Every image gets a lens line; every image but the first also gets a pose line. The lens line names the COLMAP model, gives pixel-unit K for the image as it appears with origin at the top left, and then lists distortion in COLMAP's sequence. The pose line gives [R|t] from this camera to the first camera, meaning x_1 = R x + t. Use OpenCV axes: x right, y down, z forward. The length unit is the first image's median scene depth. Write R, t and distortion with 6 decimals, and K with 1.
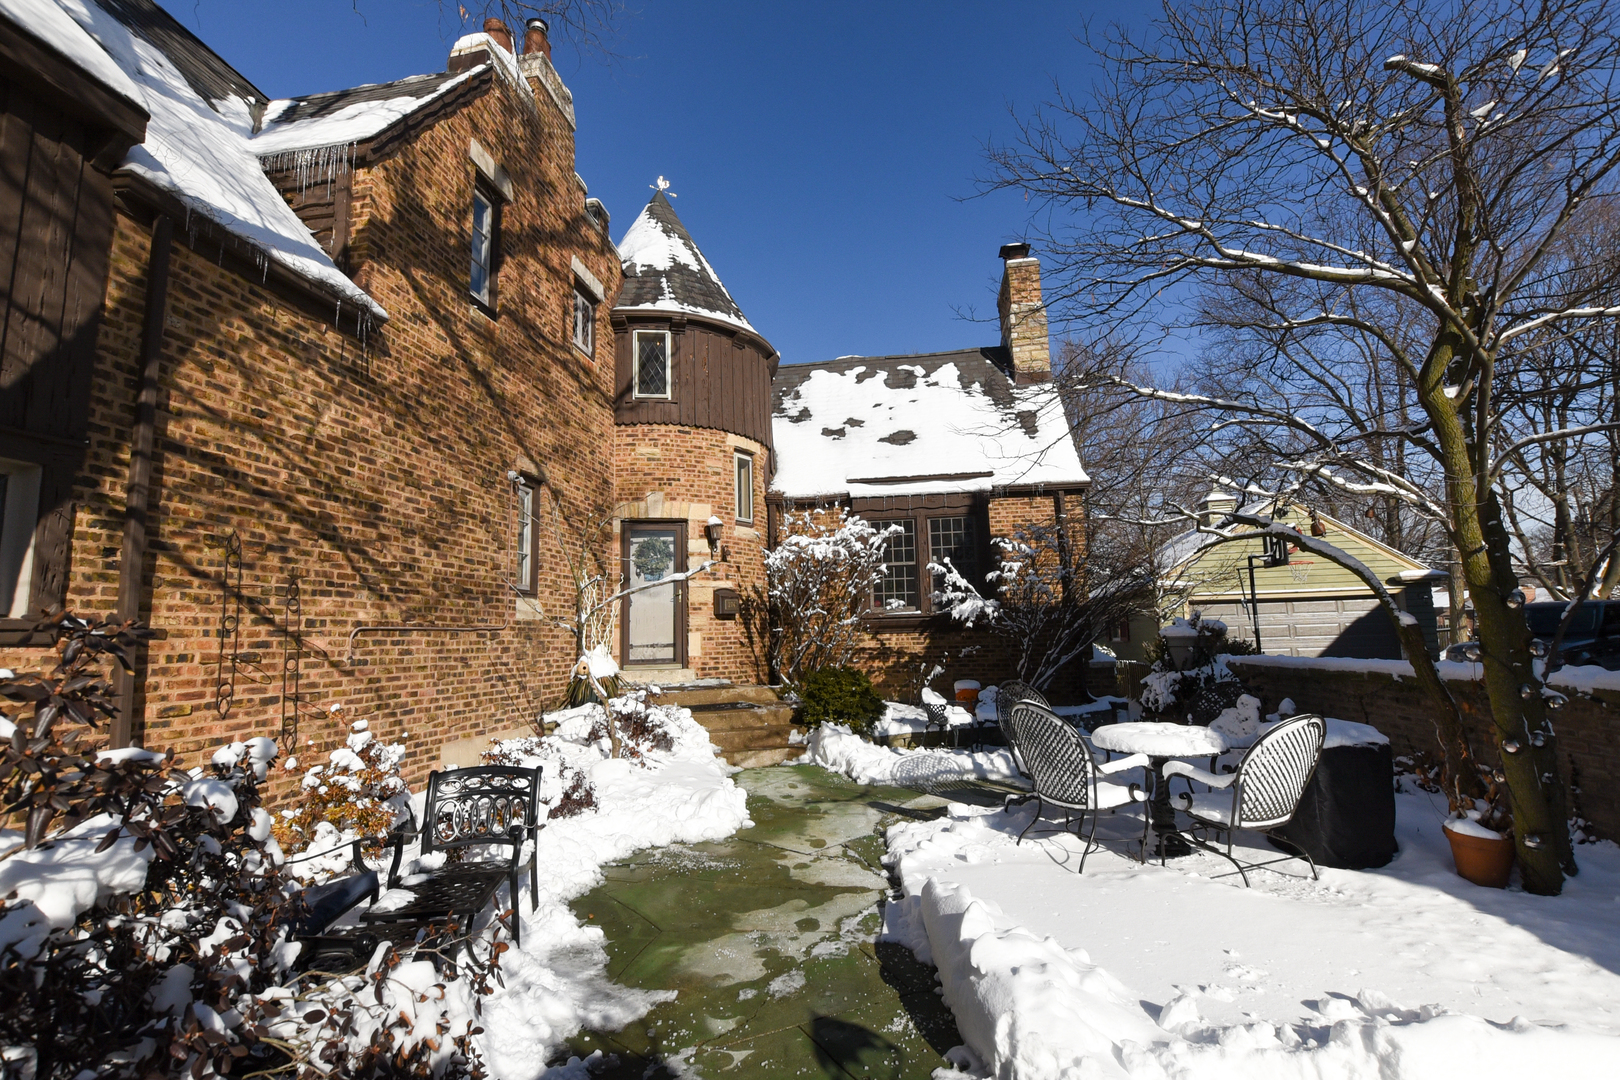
lens RADIAL K [[737.4, 0, 810.0], [0, 737.4, 540.0], [0, 0, 1]] dist [0.000029, -0.000031]
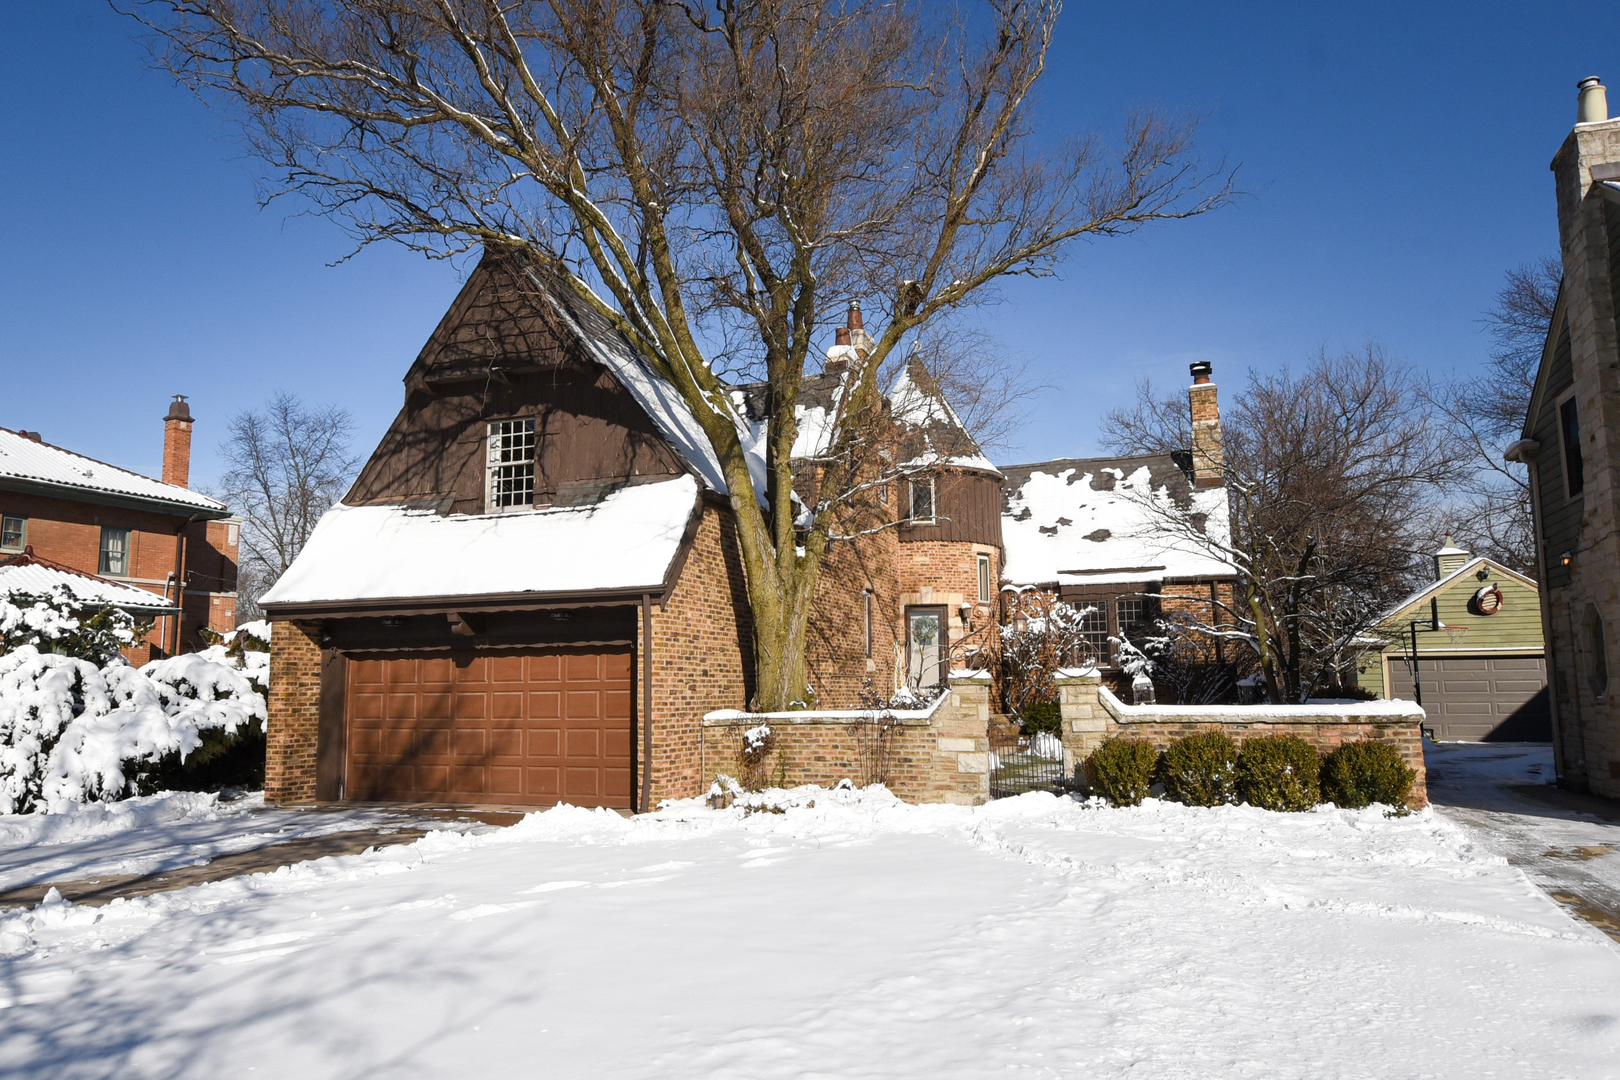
lens RADIAL K [[1005.6, 0, 806.2], [0, 1005.6, 567.8], [0, 0, 1]] dist [-0.034013, -0.000070]
pose [[0.974944, -0.008232, -0.222300, 0.009436], [0.011709, 0.999829, 0.014327, -0.128316], [0.222144, -0.016571, 0.974873, -1.013005]]
